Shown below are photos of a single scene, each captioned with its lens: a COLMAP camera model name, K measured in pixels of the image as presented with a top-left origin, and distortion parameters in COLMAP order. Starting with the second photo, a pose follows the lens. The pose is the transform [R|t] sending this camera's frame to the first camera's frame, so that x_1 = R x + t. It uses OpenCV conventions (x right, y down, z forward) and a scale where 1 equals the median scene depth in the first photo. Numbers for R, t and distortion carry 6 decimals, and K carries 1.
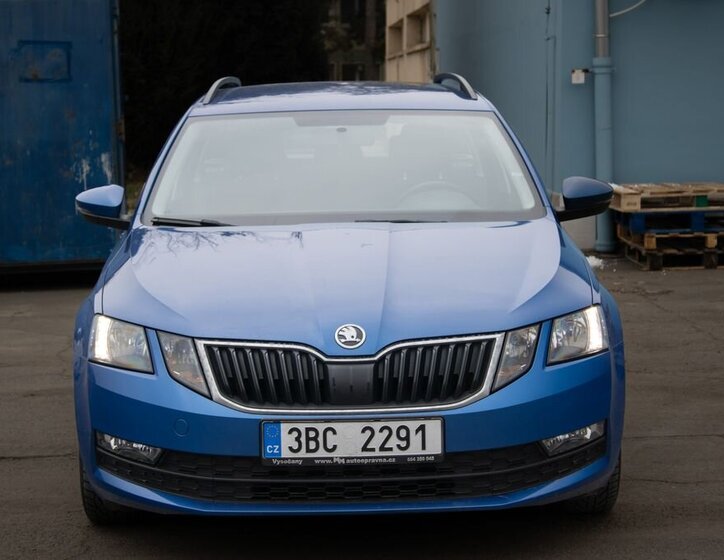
lens RADIAL K [[1980.1, 0, 362.7], [0, 1980.1, 262.5], [0, 0, 1]] dist [0.111397, 0.000000]
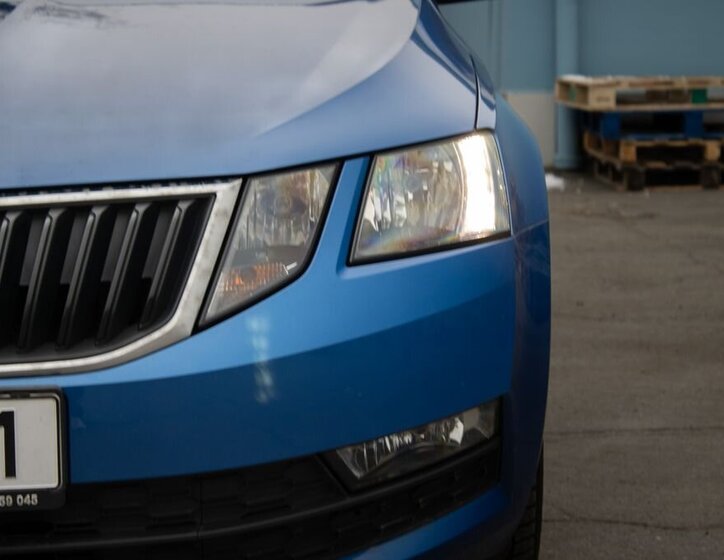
lens RADIAL K [[2075.7, 0, 359.1], [0, 2075.7, 277.3], [0, 0, 1]] dist [0.075401, 0.000000]
pose [[0.999903, 0.005546, 0.012796, 0.087393], [-0.005834, 0.999727, 0.022604, 0.043934], [-0.012667, -0.022677, 0.999663, 0.565843]]
